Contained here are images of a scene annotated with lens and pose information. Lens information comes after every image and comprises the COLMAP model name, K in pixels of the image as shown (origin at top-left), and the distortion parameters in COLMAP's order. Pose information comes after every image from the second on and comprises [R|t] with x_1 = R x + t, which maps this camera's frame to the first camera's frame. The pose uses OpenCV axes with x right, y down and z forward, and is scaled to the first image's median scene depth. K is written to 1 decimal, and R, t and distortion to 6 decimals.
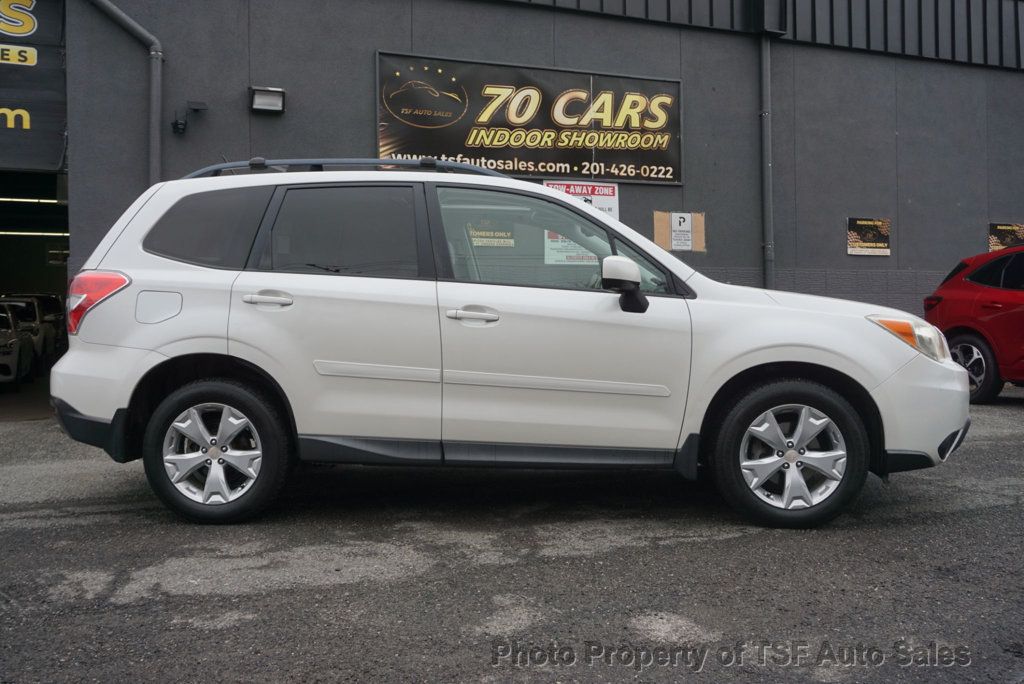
lens RADIAL K [[938.4, 0, 521.8], [0, 938.4, 343.7], [0, 0, 1]] dist [-0.025981, 0.011497]
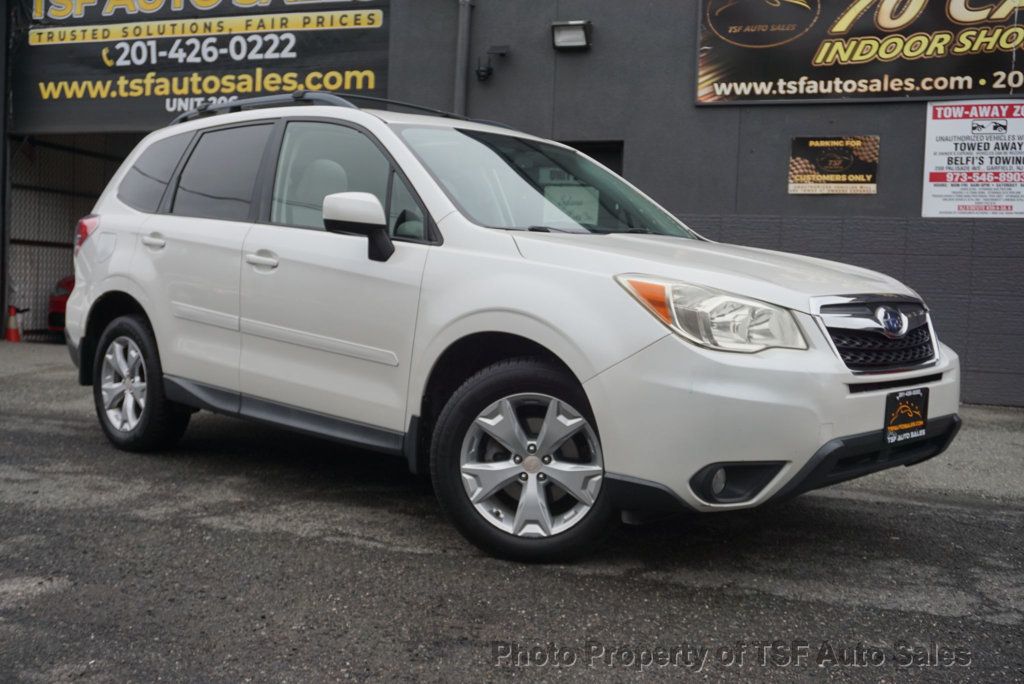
lens RADIAL K [[1084.7, 0, 516.1], [0, 1084.7, 344.4], [0, 0, 1]] dist [0.004158, 0.000000]
pose [[0.755228, 0.072419, -0.651450, 0.361887], [-0.058142, 0.997362, 0.043468, -0.003827], [0.652879, 0.005048, 0.757446, 0.154980]]
